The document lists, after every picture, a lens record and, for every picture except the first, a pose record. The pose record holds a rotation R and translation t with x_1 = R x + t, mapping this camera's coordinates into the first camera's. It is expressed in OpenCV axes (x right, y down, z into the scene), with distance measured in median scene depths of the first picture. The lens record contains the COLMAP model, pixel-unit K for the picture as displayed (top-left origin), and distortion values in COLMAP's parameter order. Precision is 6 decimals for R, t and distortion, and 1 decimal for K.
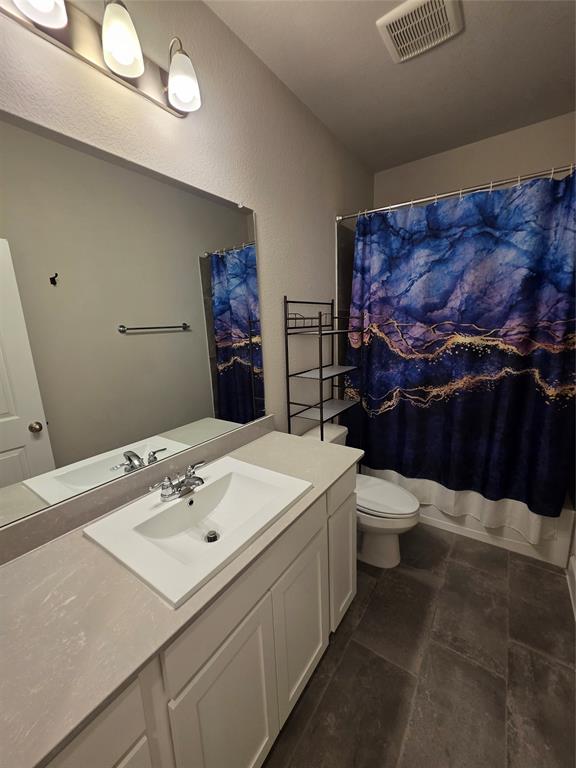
lens RADIAL K [[305.7, 0, 291.9], [0, 305.7, 382.3], [0, 0, 1]] dist [0.001566, -0.000171]
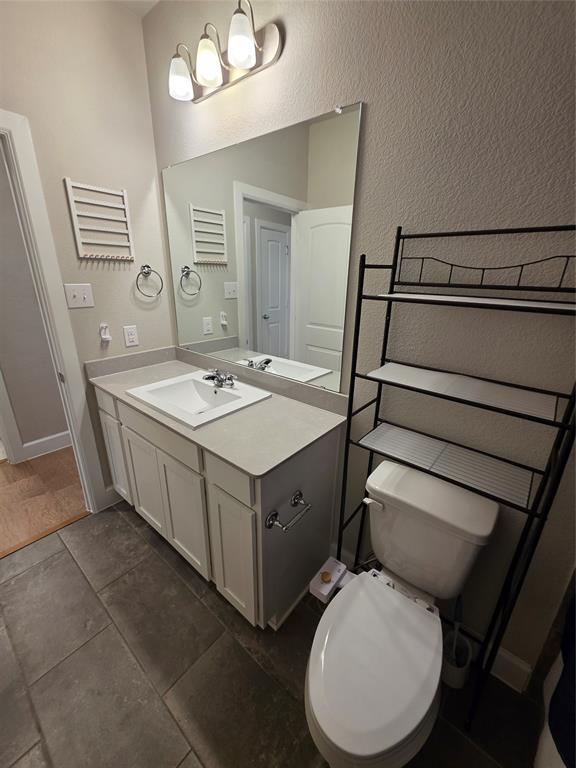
lens RADIAL K [[305.7, 0, 291.9], [0, 305.7, 382.3], [0, 0, 1]] dist [0.001566, -0.000171]
pose [[-0.068441, 0.355999, -0.931977, 0.831084], [-0.224595, 0.904689, 0.362069, -0.222885], [0.972046, 0.234098, 0.018038, 1.077404]]
